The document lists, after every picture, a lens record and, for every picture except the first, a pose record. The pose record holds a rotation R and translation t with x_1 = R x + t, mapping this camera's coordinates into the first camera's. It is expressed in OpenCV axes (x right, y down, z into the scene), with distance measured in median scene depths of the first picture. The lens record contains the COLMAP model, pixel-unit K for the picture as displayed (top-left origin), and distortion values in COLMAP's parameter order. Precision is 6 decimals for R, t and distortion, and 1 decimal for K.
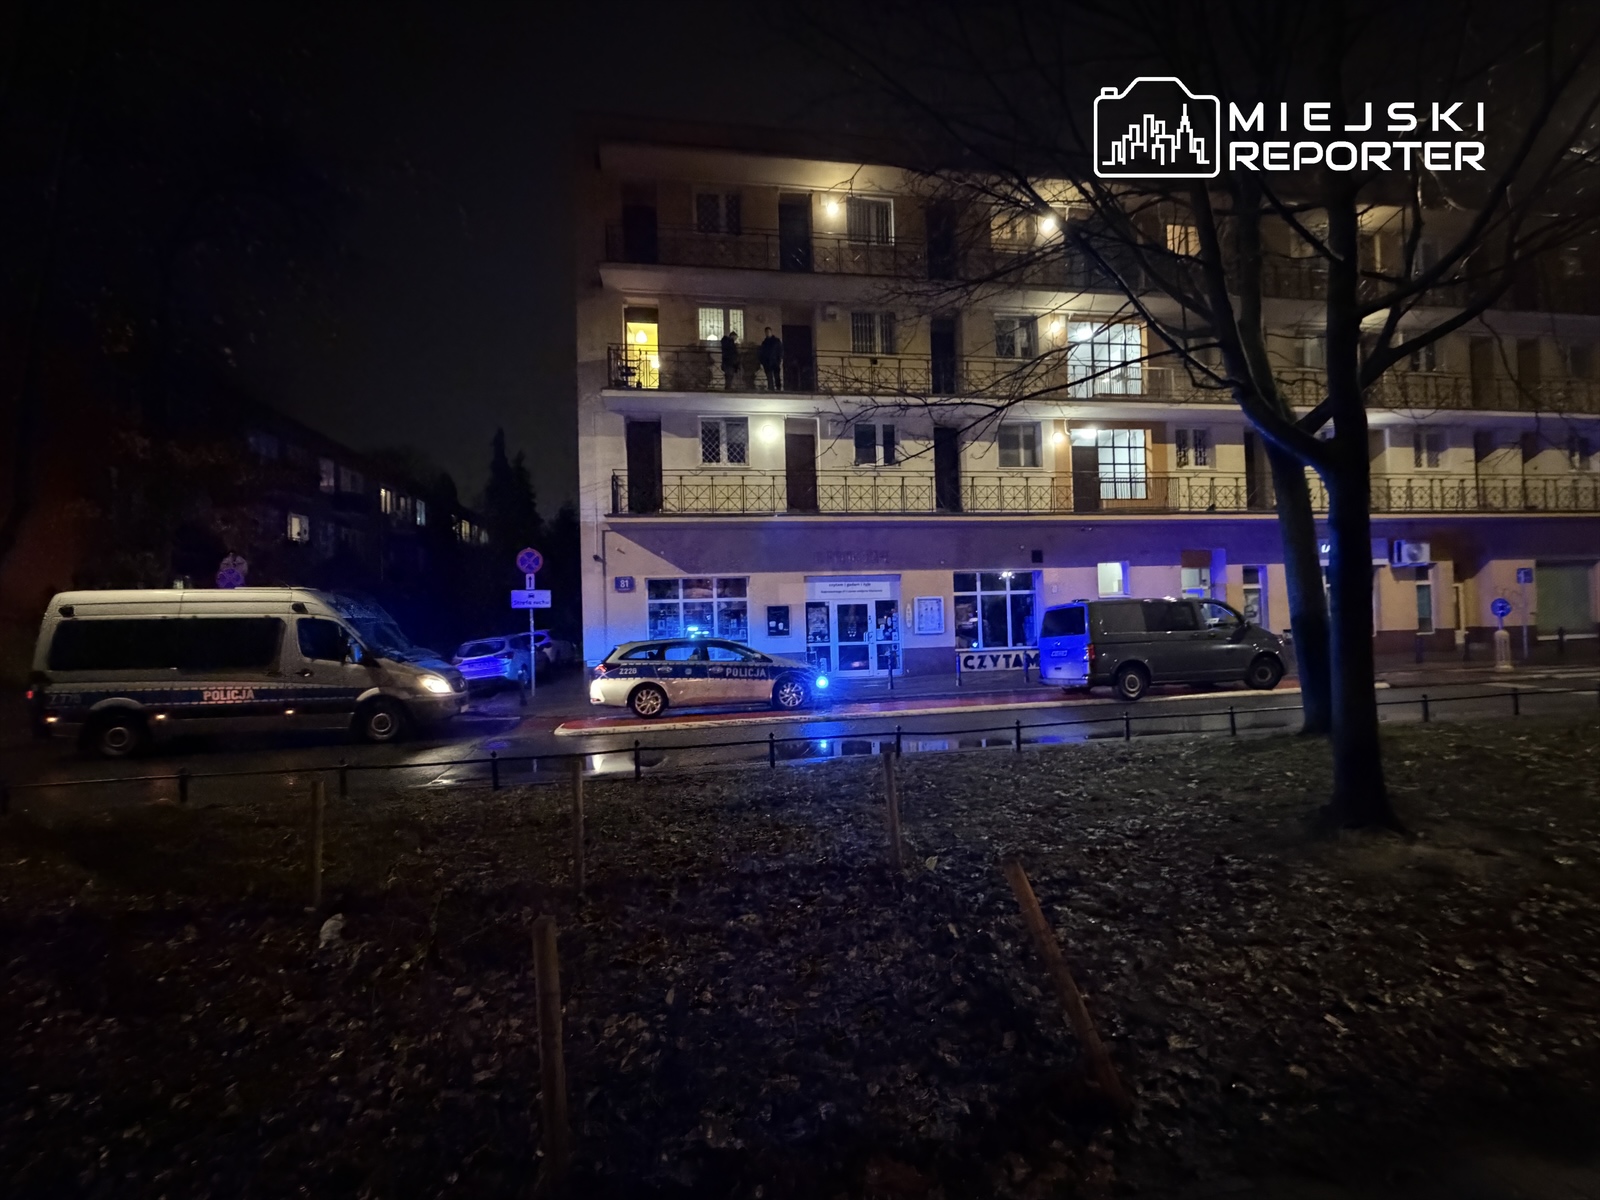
lens RADIAL K [[751.4, 0, 806.6], [0, 751.4, 599.4], [0, 0, 1]] dist [-0.002862, -0.000181]
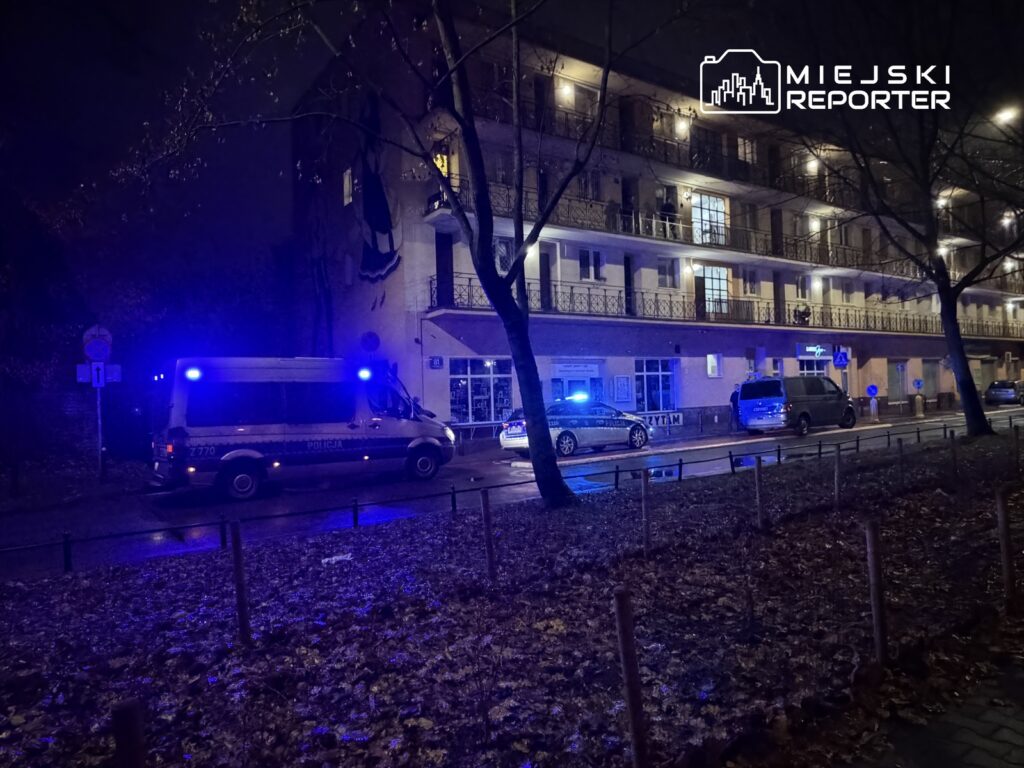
lens RADIAL K [[689.4, 0, 517.2], [0, 689.4, 381.4], [0, 0, 1]] dist [-0.000999, -0.000610]
pose [[0.902226, 0.006972, 0.431207, -0.590756], [-0.003962, 0.999961, -0.007877, 0.019210], [-0.431245, 0.005398, 0.902219, -0.089767]]
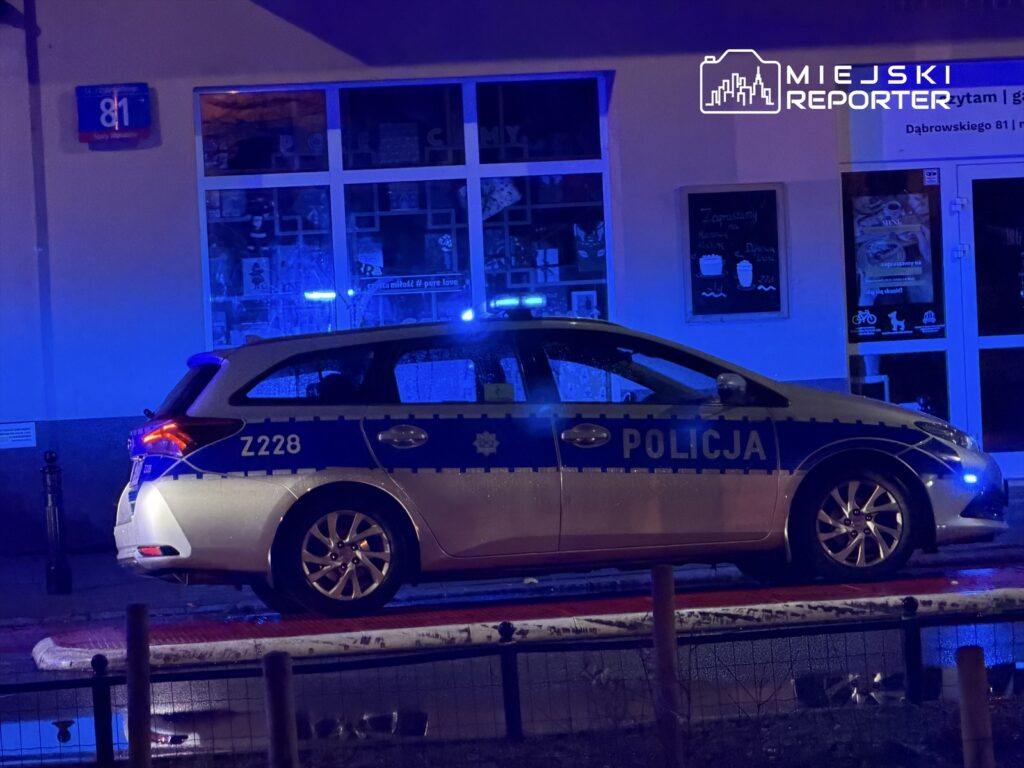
lens RADIAL K [[3999.8, 0, 508.9], [0, 3999.8, 384.0], [0, 0, 1]] dist [0.452416, 0.000000]
pose [[0.999606, -0.017198, -0.022193, -0.082054], [0.018488, 0.998070, 0.059291, -0.007555], [0.021131, -0.059678, 0.997994, -0.307144]]
